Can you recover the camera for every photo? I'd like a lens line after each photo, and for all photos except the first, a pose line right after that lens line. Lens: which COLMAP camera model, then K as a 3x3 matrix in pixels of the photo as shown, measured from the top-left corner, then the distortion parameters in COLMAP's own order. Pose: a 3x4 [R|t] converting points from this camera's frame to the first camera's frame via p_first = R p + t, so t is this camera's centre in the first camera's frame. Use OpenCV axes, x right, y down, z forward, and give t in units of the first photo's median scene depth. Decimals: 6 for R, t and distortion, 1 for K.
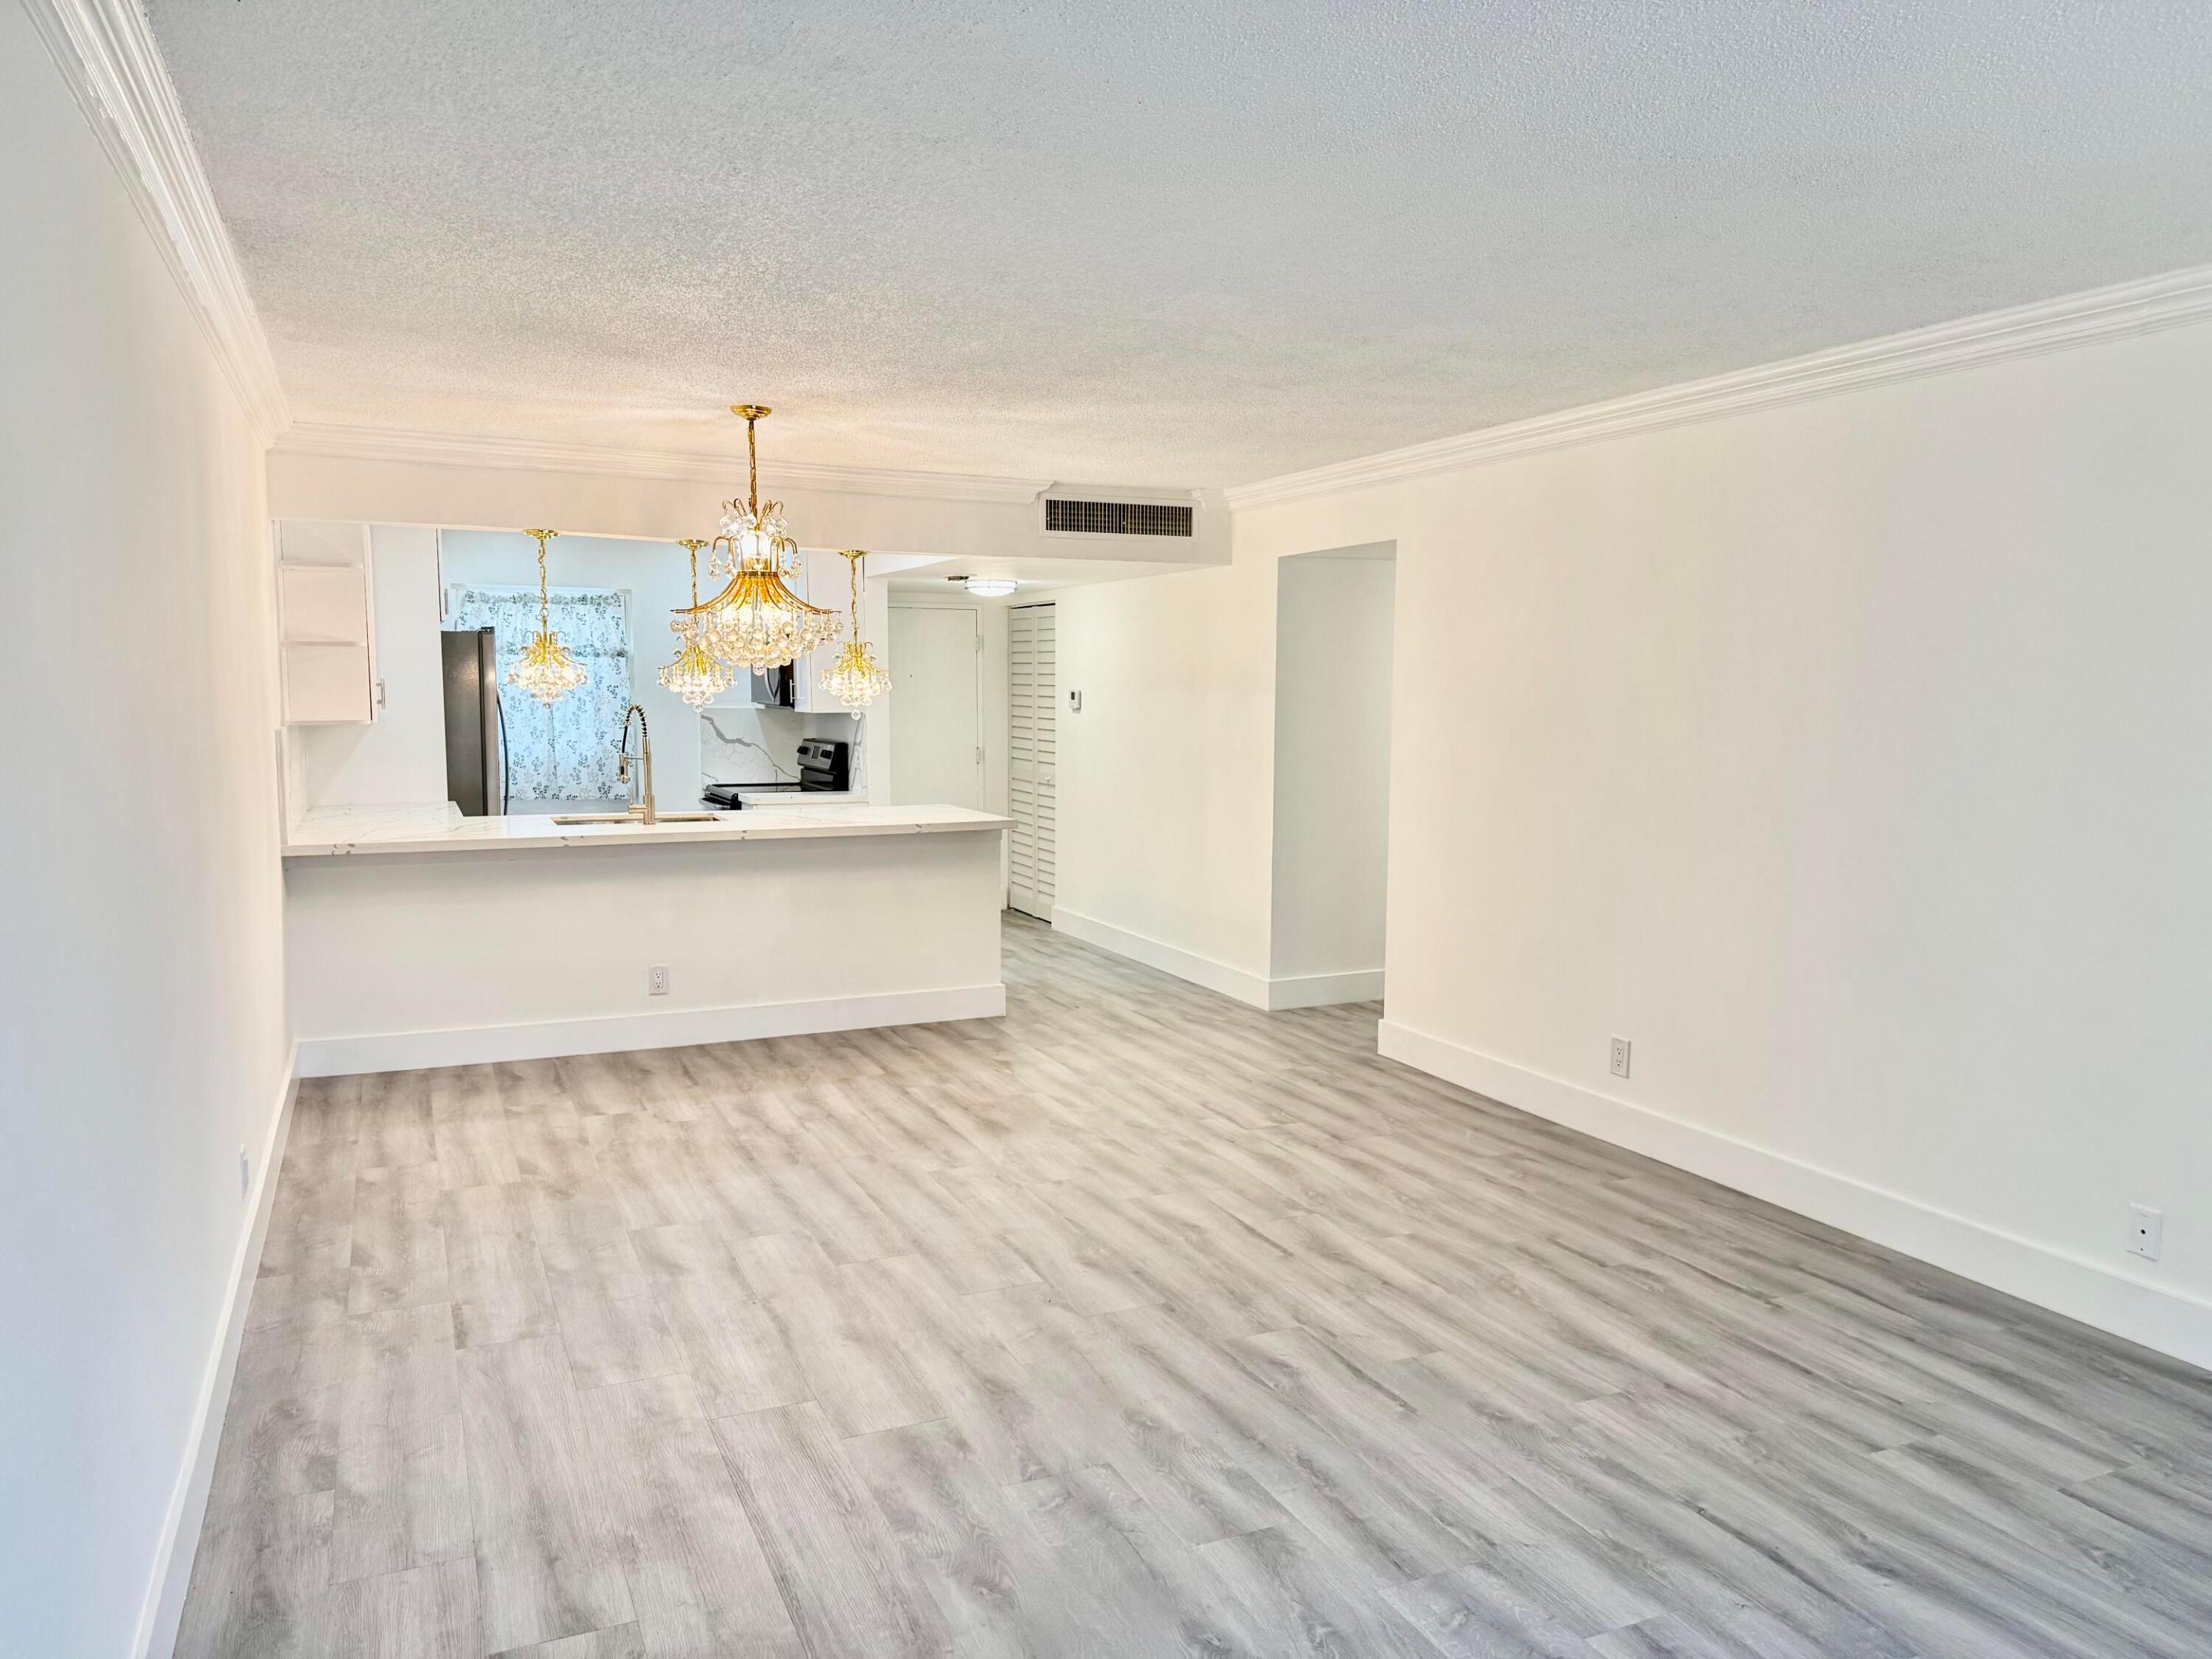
lens RADIAL K [[1537.9, 0, 1098.6], [0, 1537.9, 825.3], [0, 0, 1]] dist [0.110321, -0.149577]
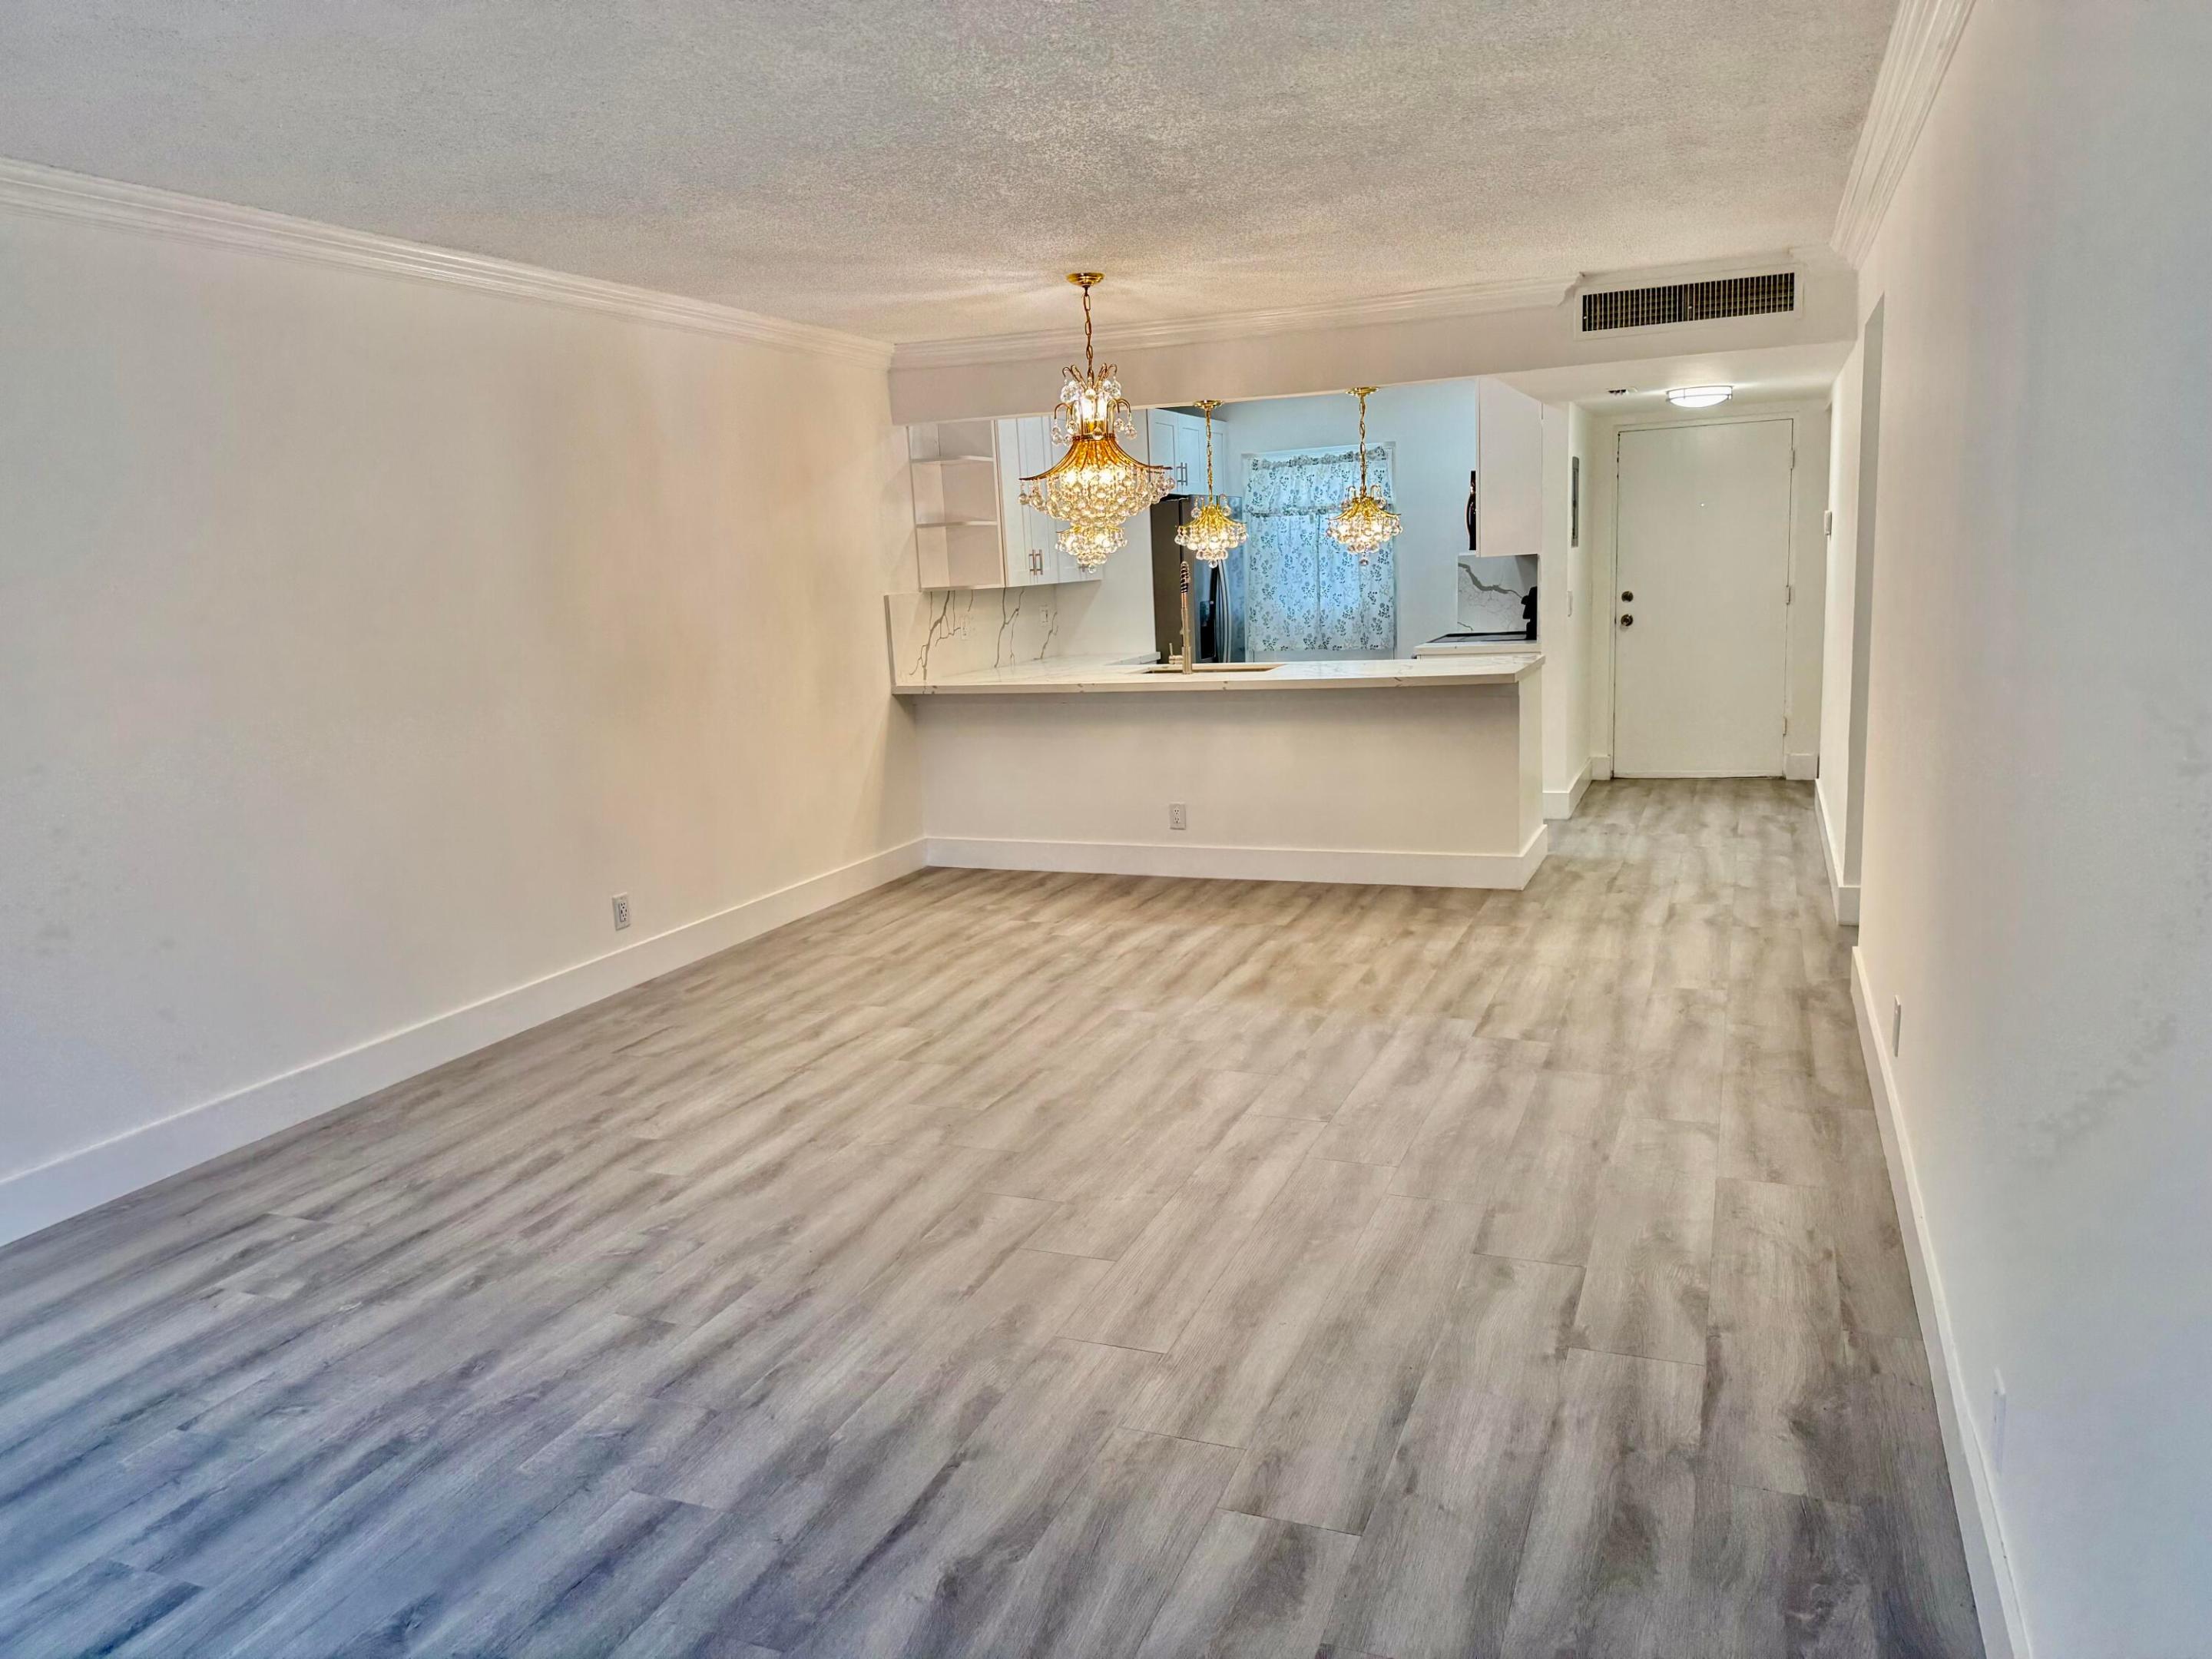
lens RADIAL K [[1528.5, 0, 1102.8], [0, 1528.5, 836.5], [0, 0, 1]] dist [0.149512, -0.267762]
pose [[0.688419, 0.091724, -0.719490, 0.550022], [-0.015626, 0.993617, 0.111720, -0.007872], [0.725145, -0.065667, 0.685458, 0.254973]]
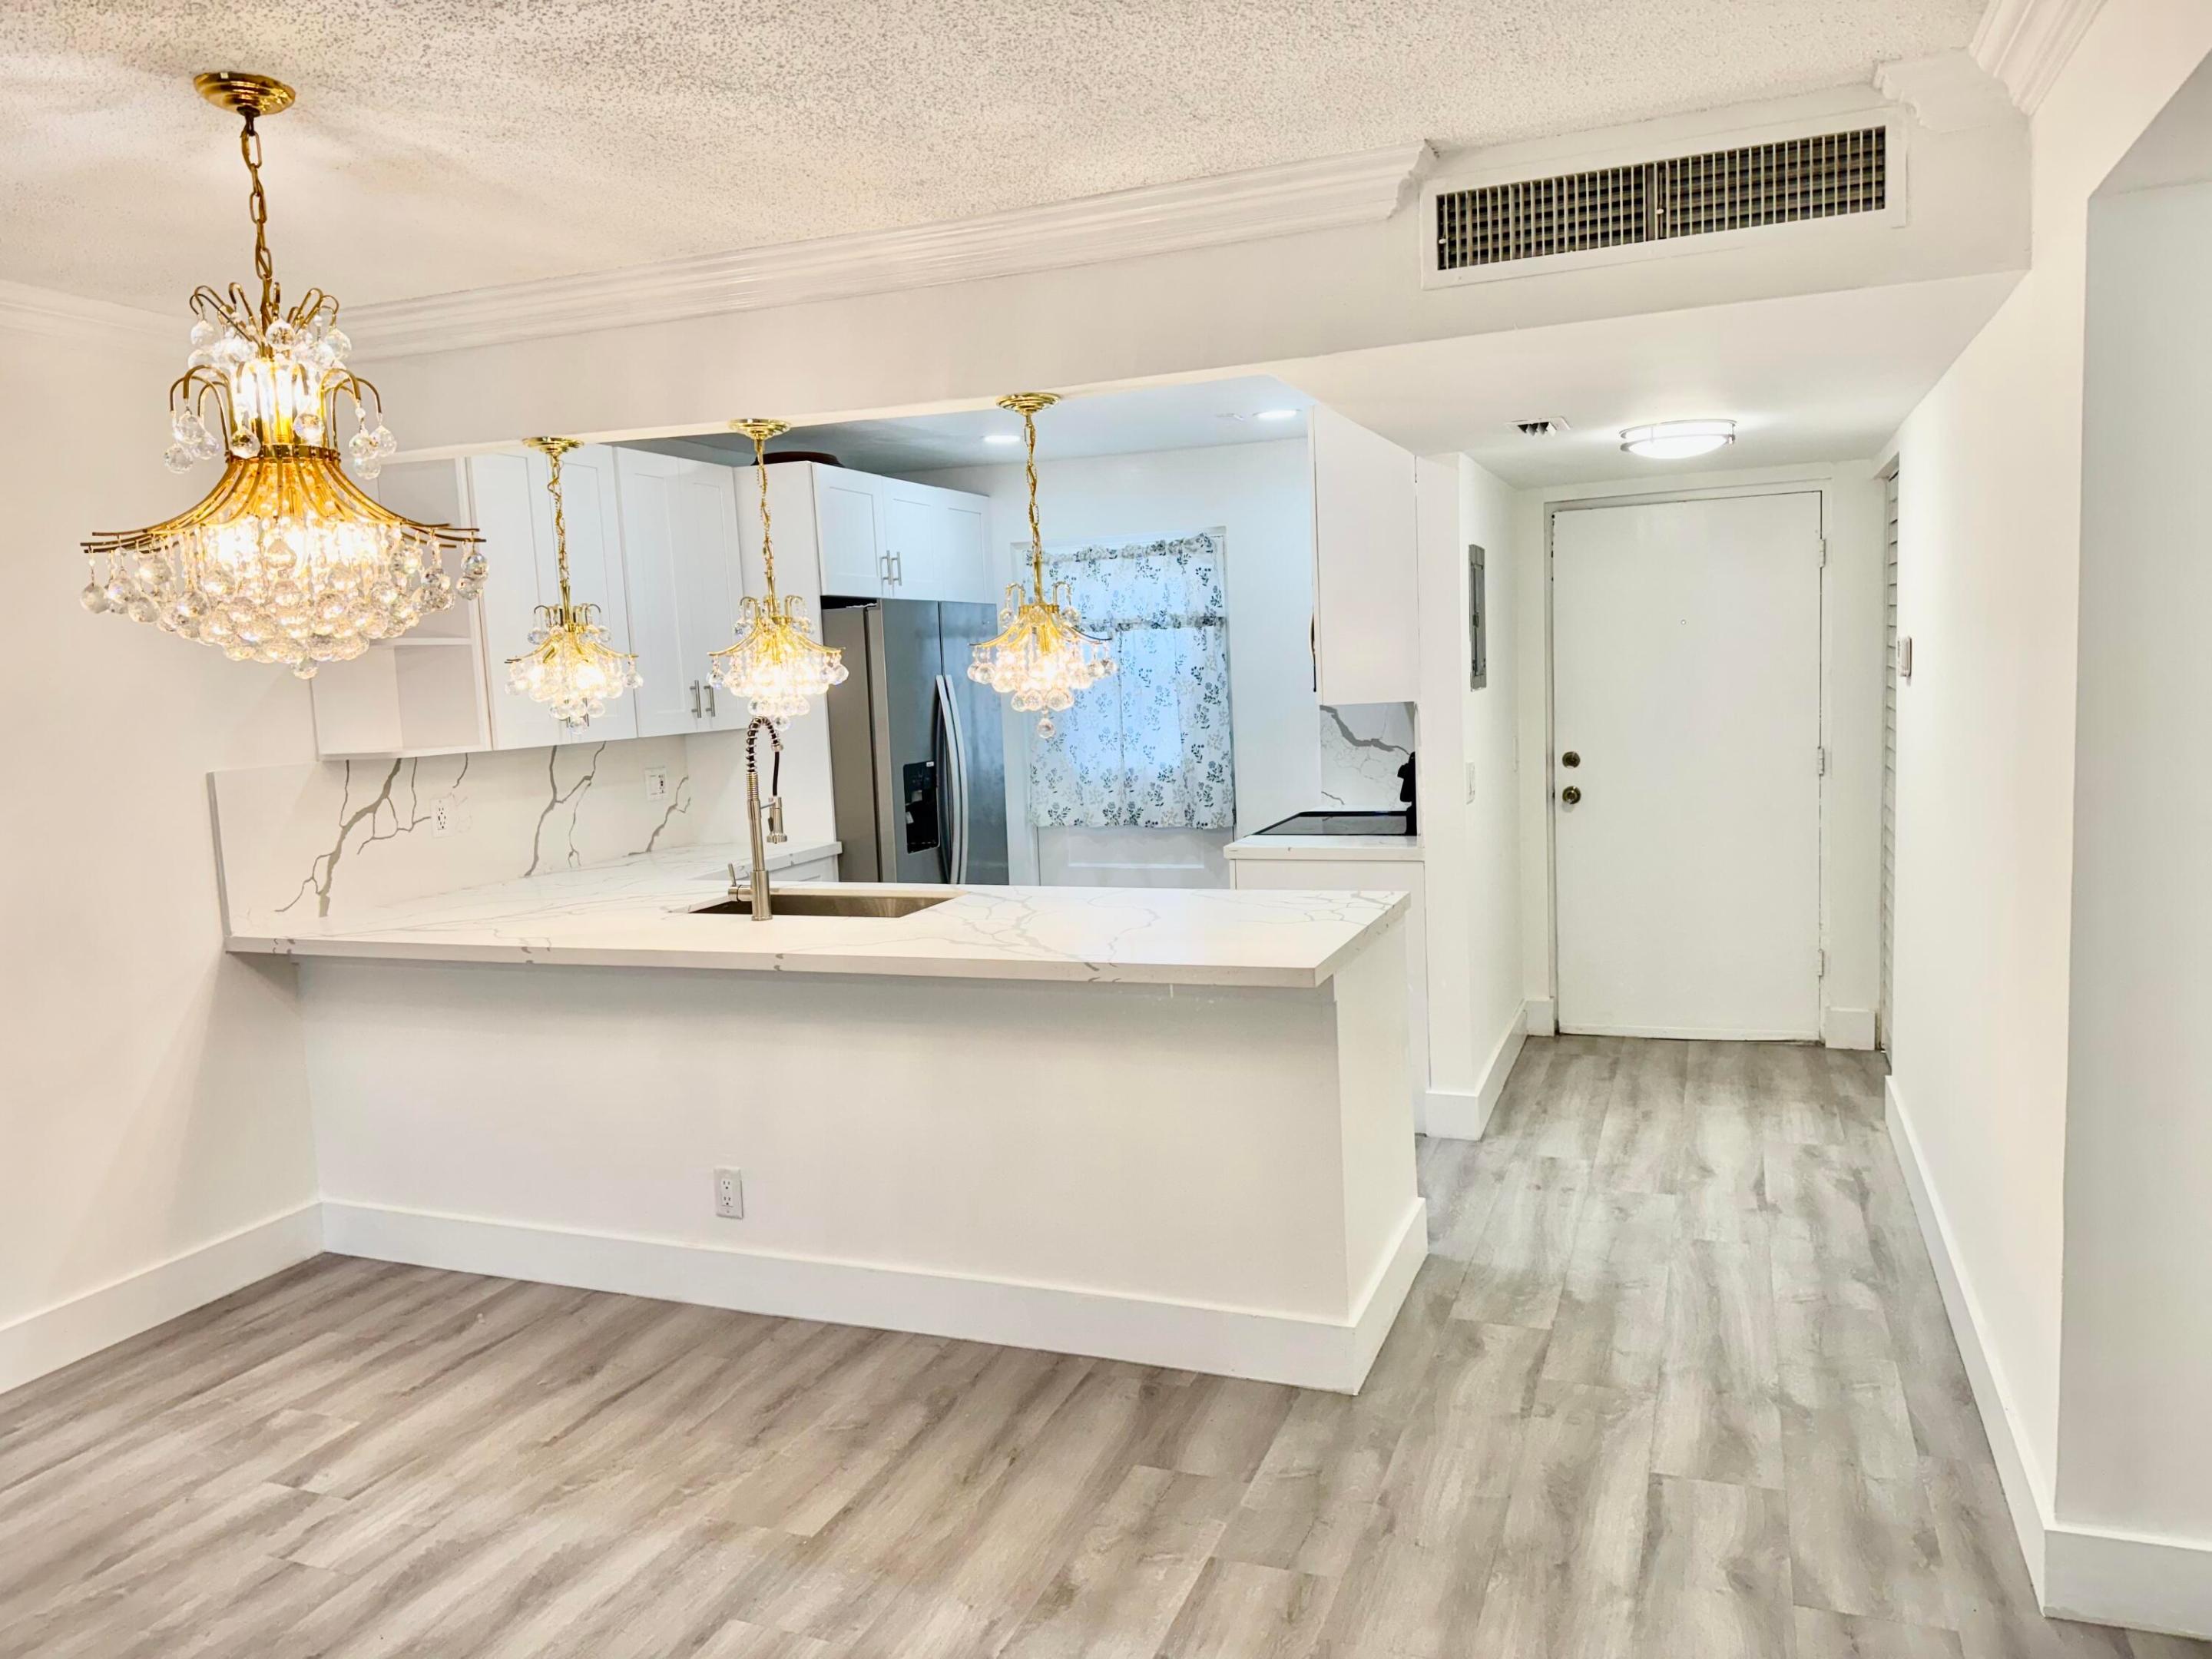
lens RADIAL K [[1537.9, 0, 1098.6], [0, 1537.9, 825.3], [0, 0, 1]] dist [0.110321, -0.149577]
pose [[0.697141, 0.039110, -0.715866, 0.265915], [-0.019908, 0.999182, 0.035201, -0.071997], [0.716657, -0.010289, 0.697350, 0.823616]]
